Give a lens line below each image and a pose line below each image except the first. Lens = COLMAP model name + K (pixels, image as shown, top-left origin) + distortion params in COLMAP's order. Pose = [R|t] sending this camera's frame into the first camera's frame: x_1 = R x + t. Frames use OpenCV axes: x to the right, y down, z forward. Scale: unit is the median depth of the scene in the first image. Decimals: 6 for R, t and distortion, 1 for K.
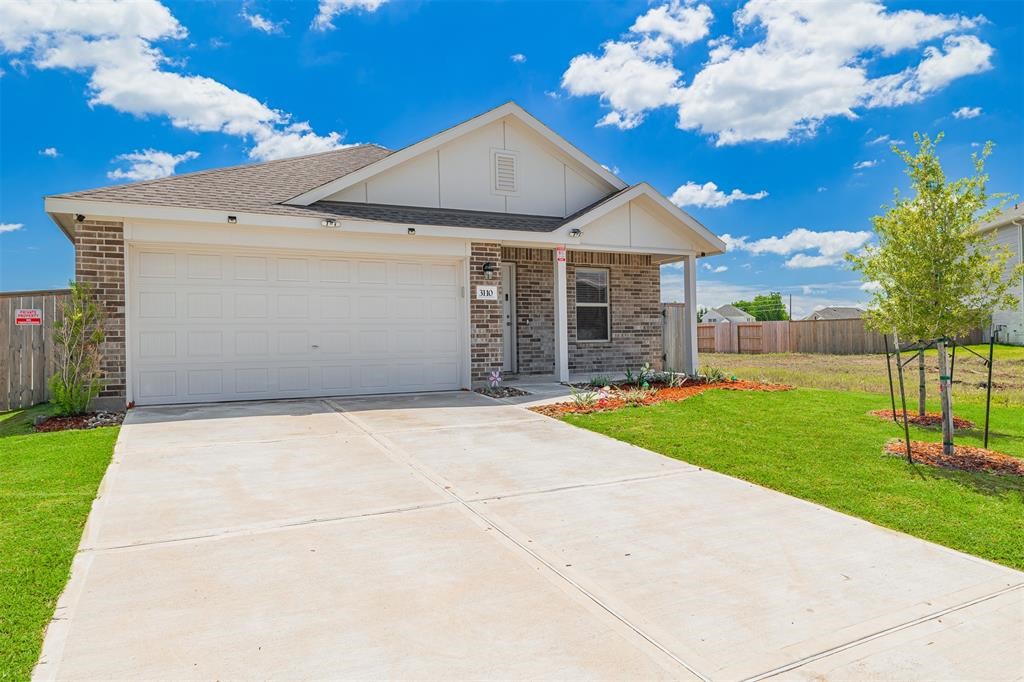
lens RADIAL K [[663.2, 0, 512.0], [0, 663.2, 341.0], [0, 0, 1]] dist [-0.001818, -0.000445]
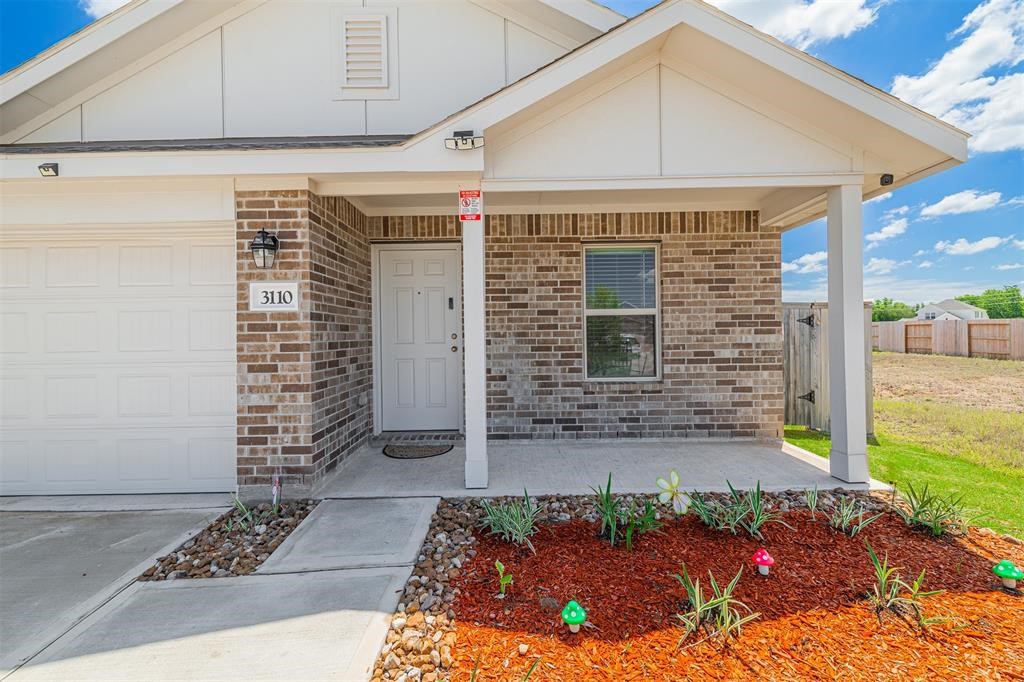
lens RADIAL K [[432.1, 0, 512.1], [0, 432.1, 337.1], [0, 0, 1]] dist [0.009539, -0.000531]
pose [[0.890778, 0.005134, -0.454409, 0.251336], [0.000839, 0.999916, 0.012941, -0.048189], [0.454438, -0.011909, 0.890699, 0.804018]]
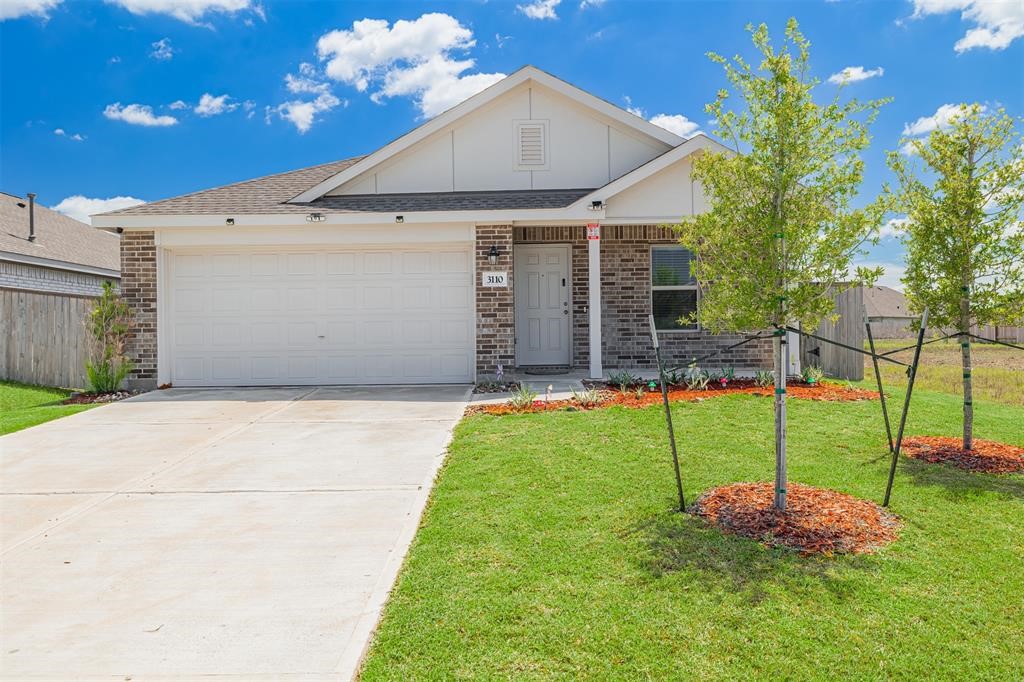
lens RADIAL K [[697.2, 0, 512.0], [0, 697.2, 341.0], [0, 0, 1]] dist [0.003518, 0.002080]
pose [[0.885790, 0.007644, -0.464024, 0.434332], [0.000888, 0.999835, 0.018165, -0.004322], [0.464086, -0.016502, 0.885637, 0.150517]]
